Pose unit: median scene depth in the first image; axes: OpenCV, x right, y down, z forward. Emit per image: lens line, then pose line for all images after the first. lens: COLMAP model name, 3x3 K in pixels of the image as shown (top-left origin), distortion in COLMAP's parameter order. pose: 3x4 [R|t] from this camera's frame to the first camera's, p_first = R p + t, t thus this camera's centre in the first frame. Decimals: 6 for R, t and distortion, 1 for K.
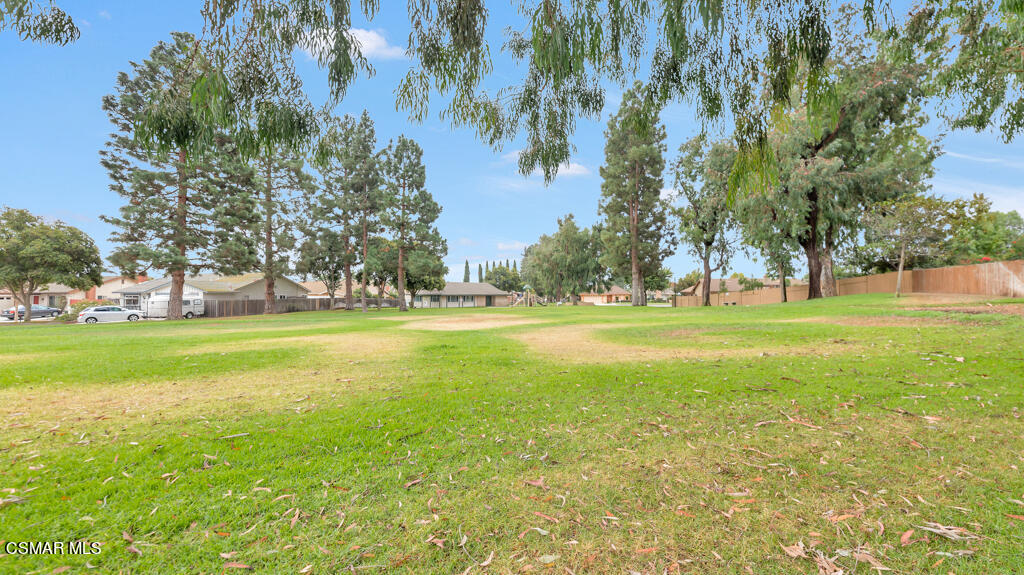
lens RADIAL K [[415.6, 0, 511.9], [0, 415.6, 291.4], [0, 0, 1]] dist [0.006960, -0.001797]
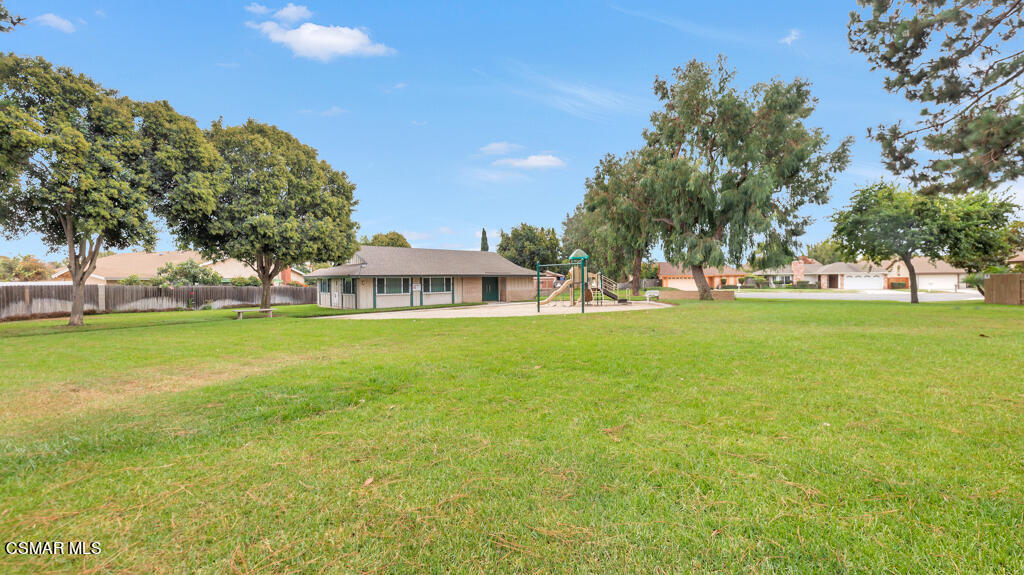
lens RADIAL K [[415.6, 0, 512.3], [0, 415.6, 284.7], [0, 0, 1]] dist [0.006960, -0.001797]
pose [[0.994673, -0.007257, -0.102829, 0.014533], [0.009206, 0.999787, 0.018495, 0.009882], [0.102673, -0.019343, 0.994527, 0.567910]]
